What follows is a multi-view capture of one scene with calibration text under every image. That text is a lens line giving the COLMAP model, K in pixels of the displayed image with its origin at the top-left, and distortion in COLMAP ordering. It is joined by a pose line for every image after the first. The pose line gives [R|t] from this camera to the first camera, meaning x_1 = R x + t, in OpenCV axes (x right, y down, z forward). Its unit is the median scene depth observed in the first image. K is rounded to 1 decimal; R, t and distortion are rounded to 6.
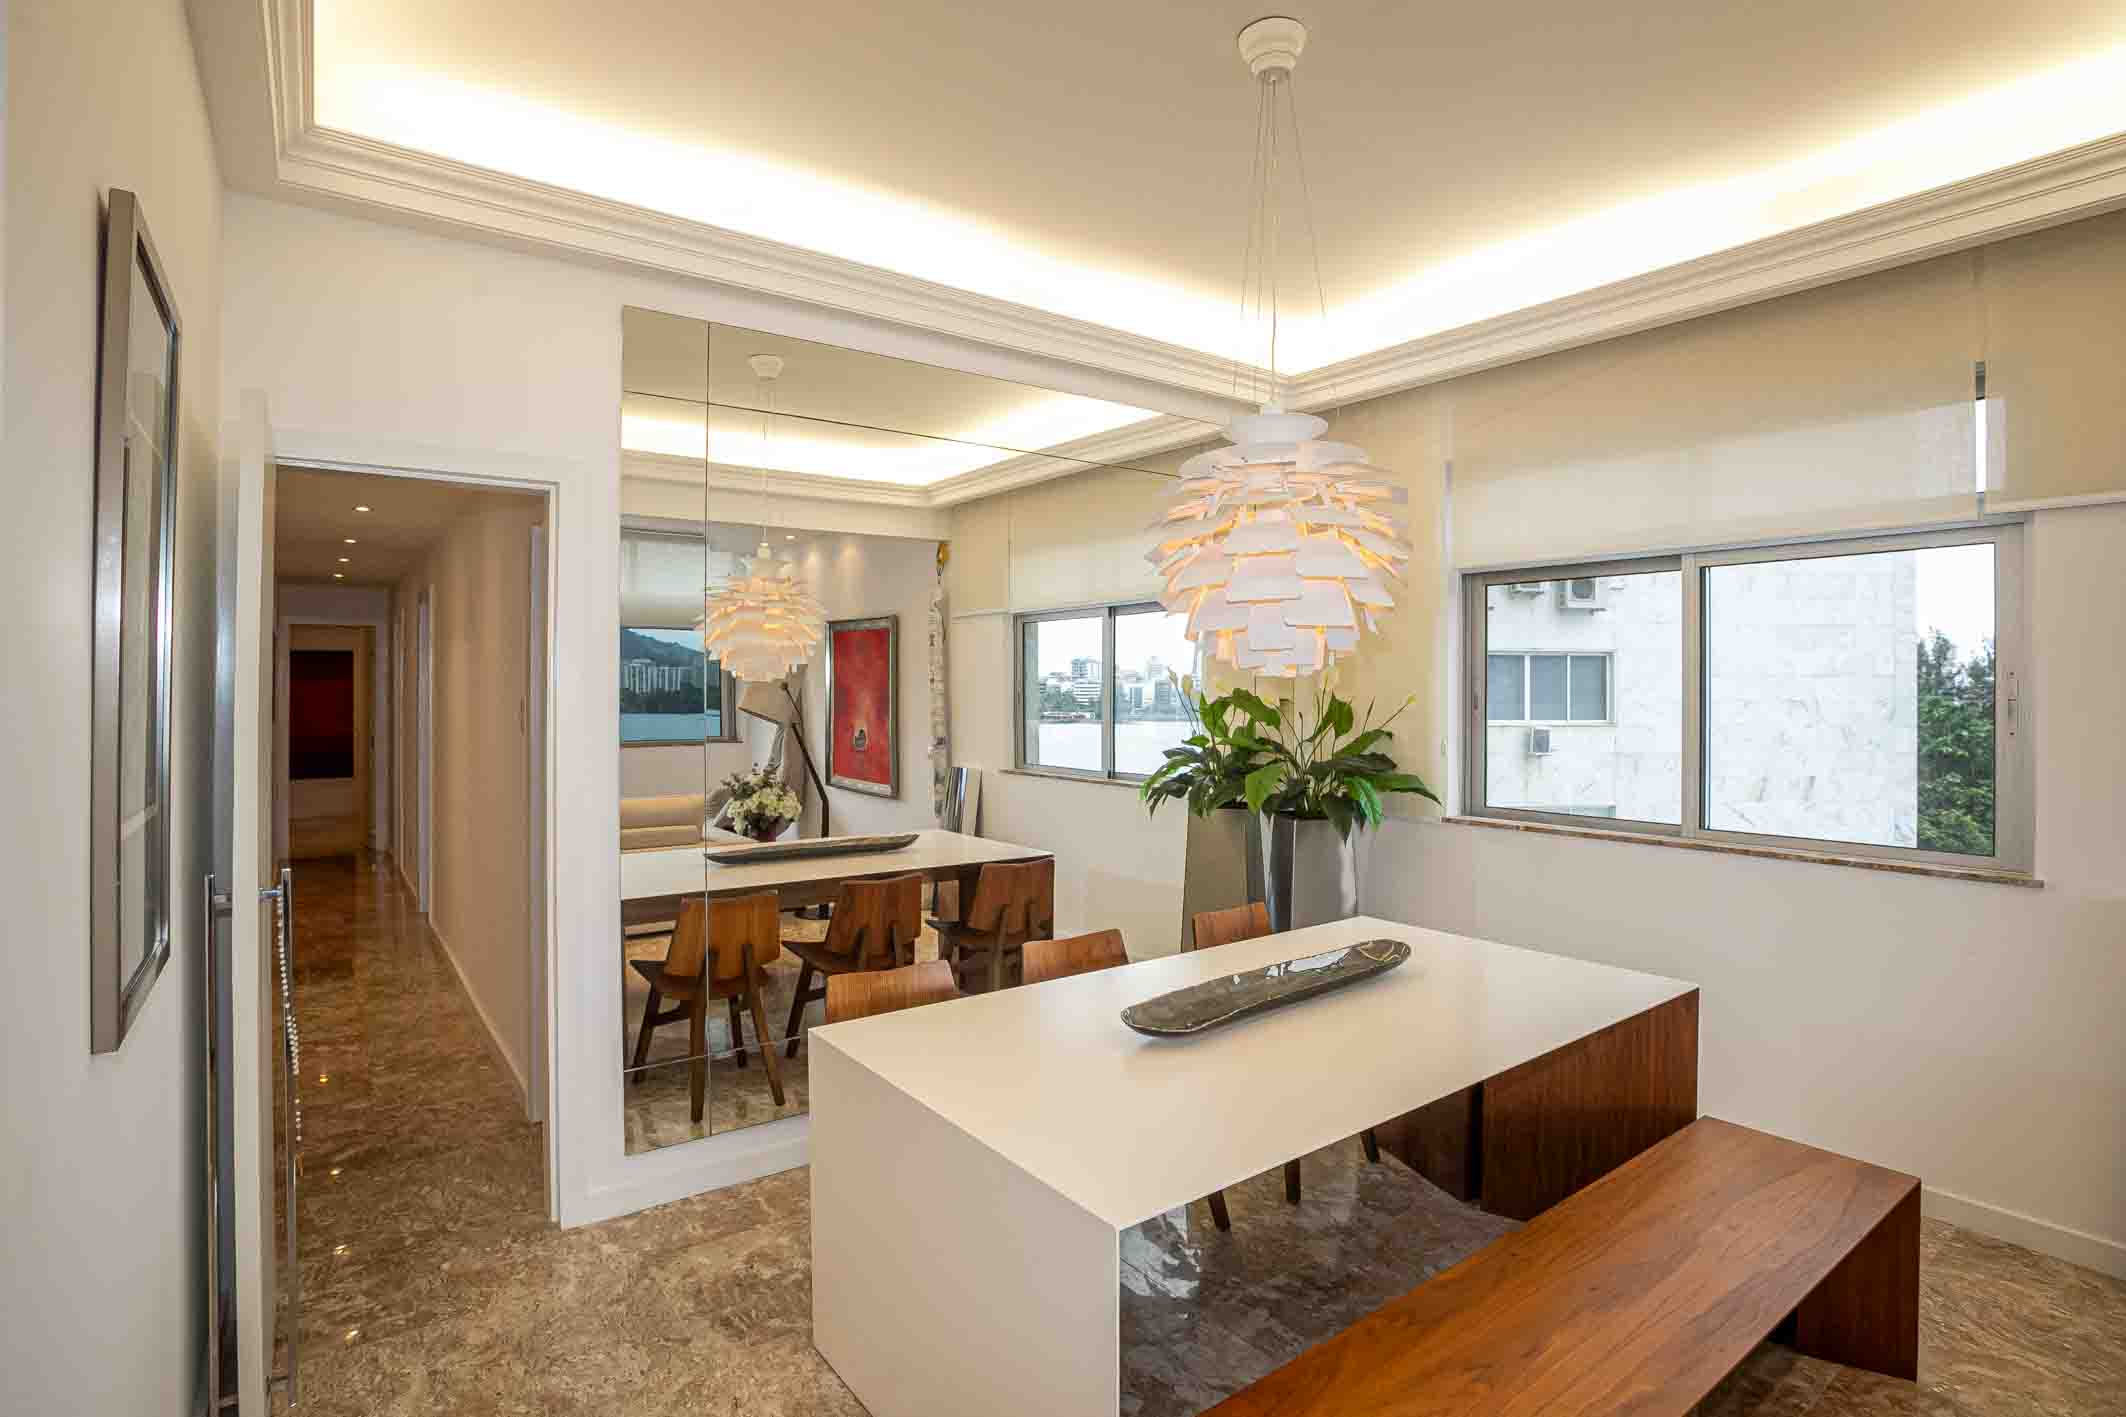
lens RADIAL K [[1070.6, 0, 1071.3], [0, 1070.6, 700.6], [0, 0, 1]] dist [-0.055141, 0.020276]
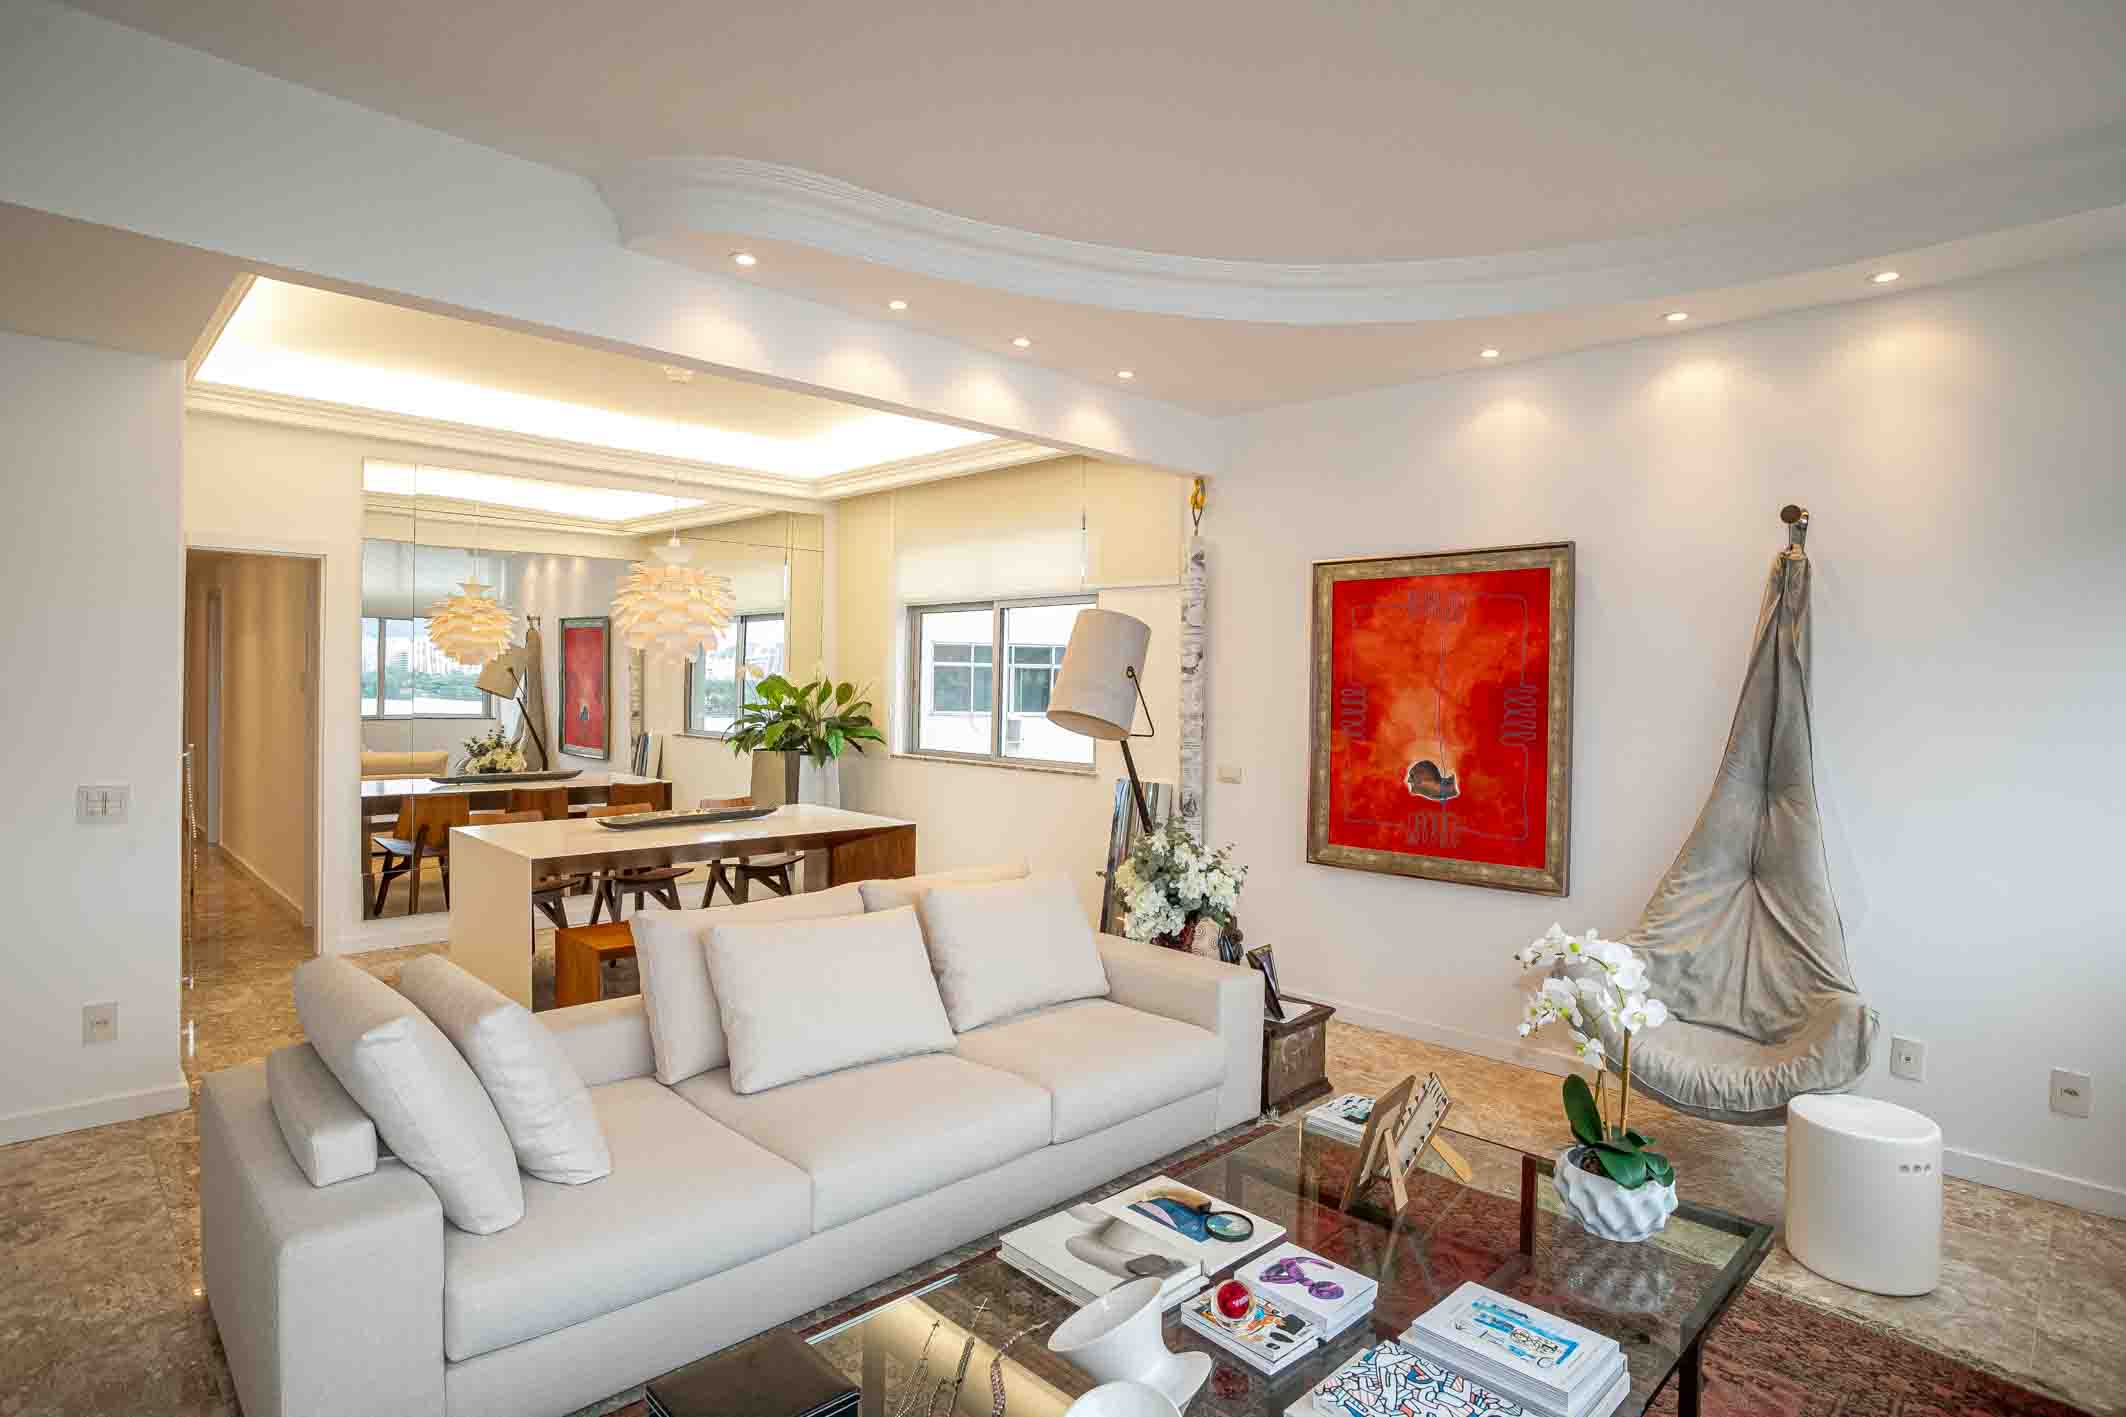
lens RADIAL K [[1126.1, 0, 1067.4], [0, 1126.1, 705.7], [0, 0, 1]] dist [-0.069657, -0.000105]
pose [[0.991346, 0.012123, 0.130712, 0.364259], [-0.013490, 0.999863, 0.009571, 0.012795], [-0.130578, -0.011252, 0.991374, -0.686760]]
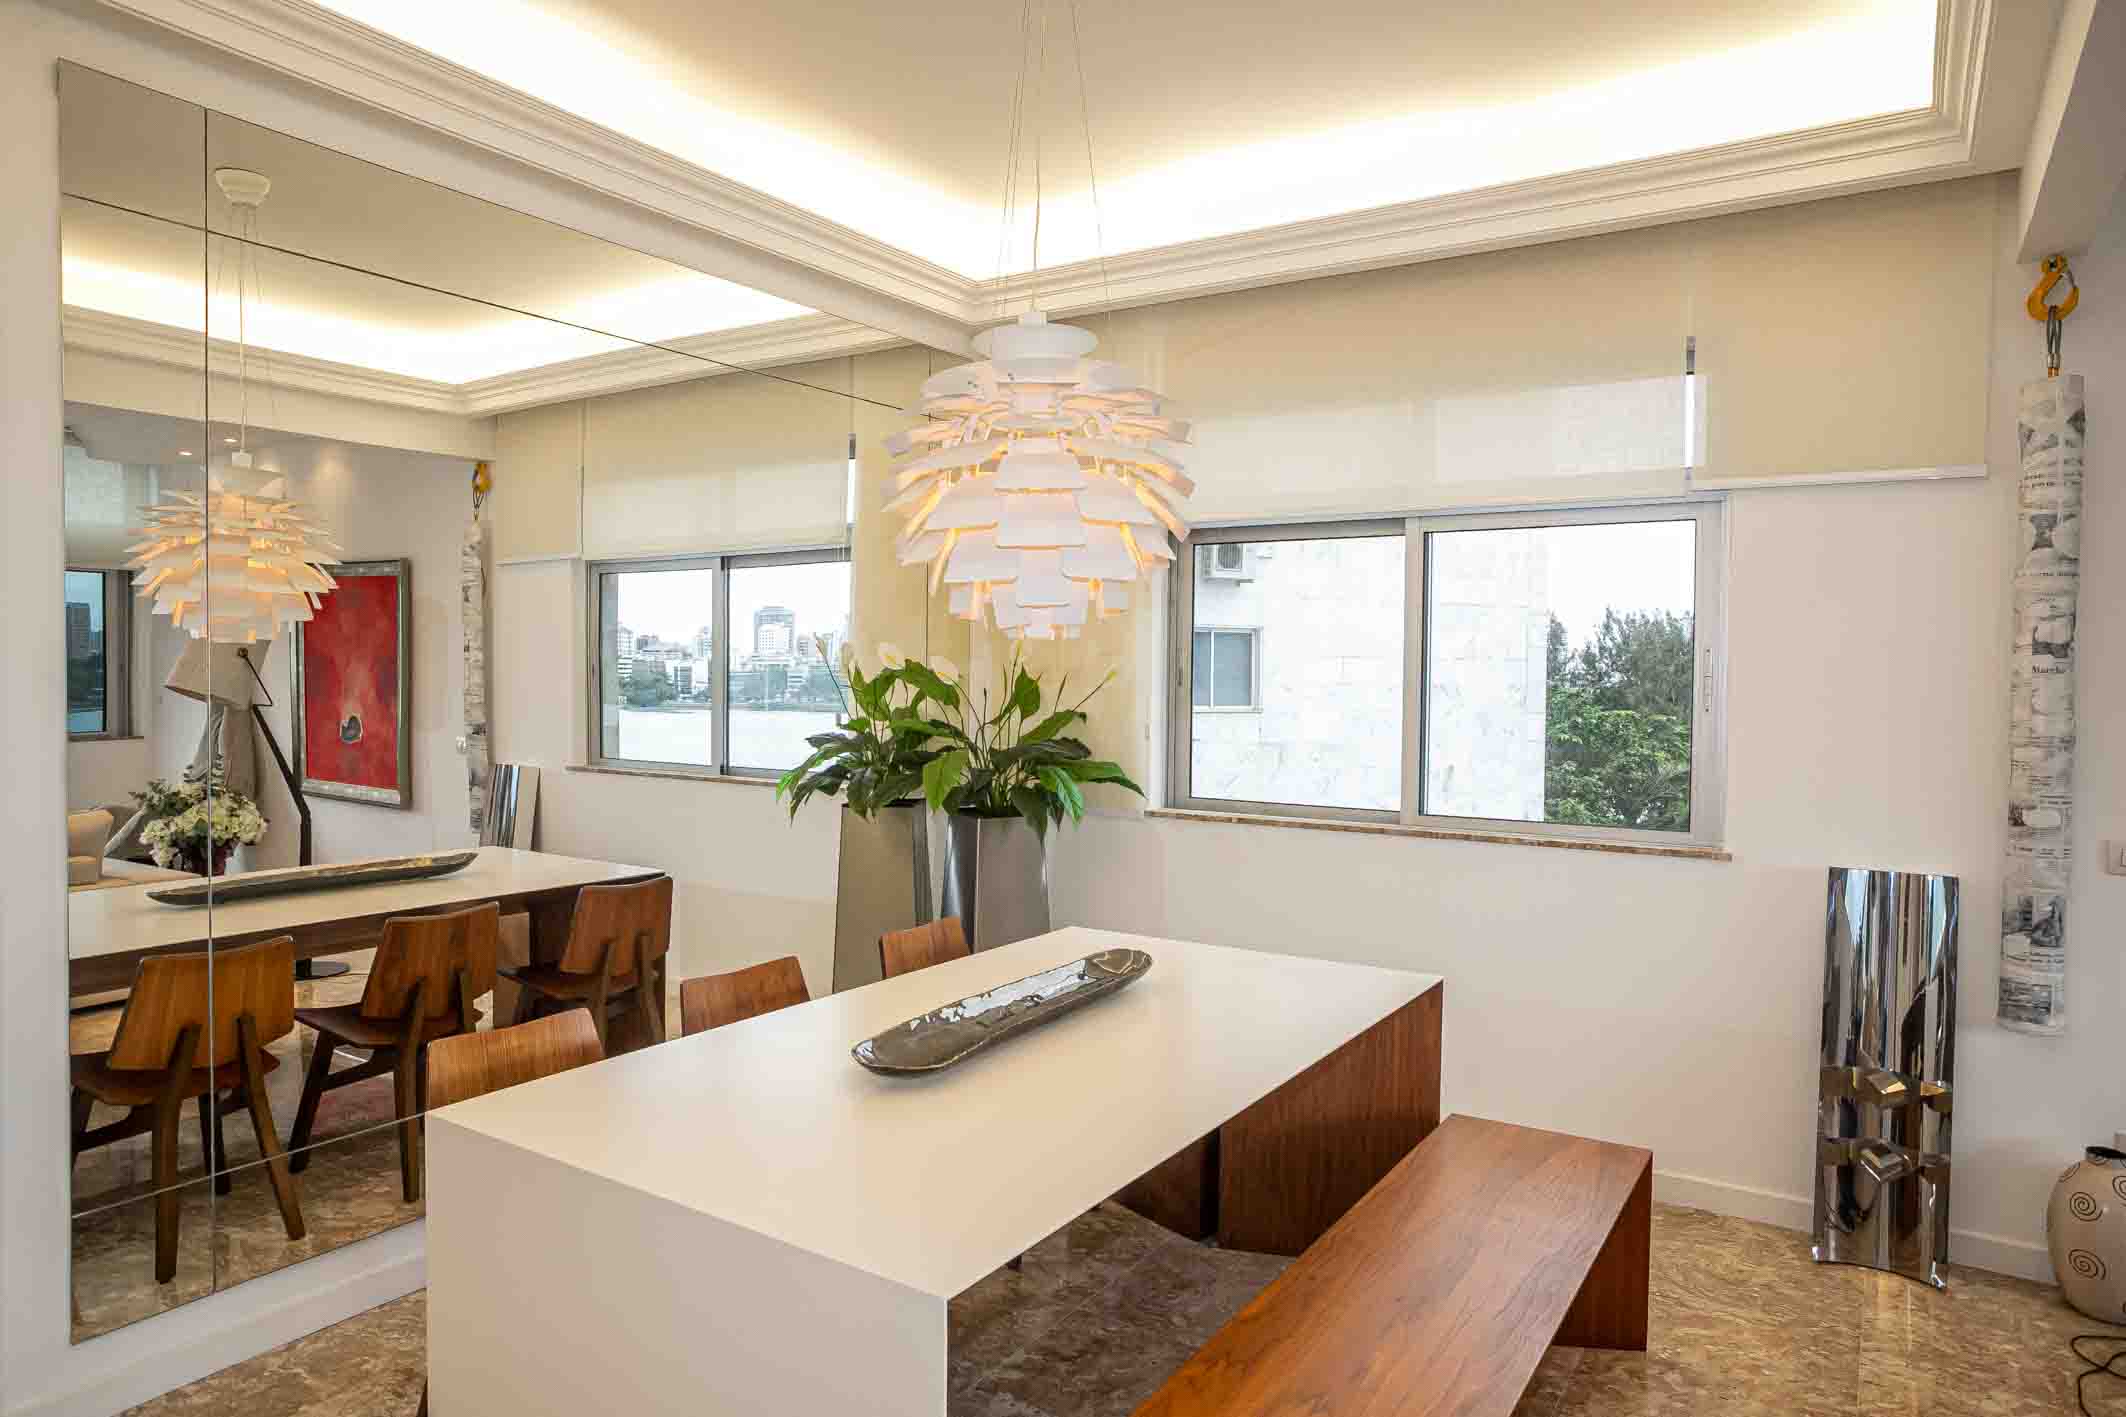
lens RADIAL K [[1322.6, 0, 1074.8], [0, 1322.6, 716.2], [0, 0, 1]] dist [-0.036317, 0.002084]
pose [[0.940794, -0.003032, 0.338966, -0.067689], [-0.005389, 0.999700, 0.023901, 0.007034], [-0.338937, -0.024312, 0.940495, 0.005325]]
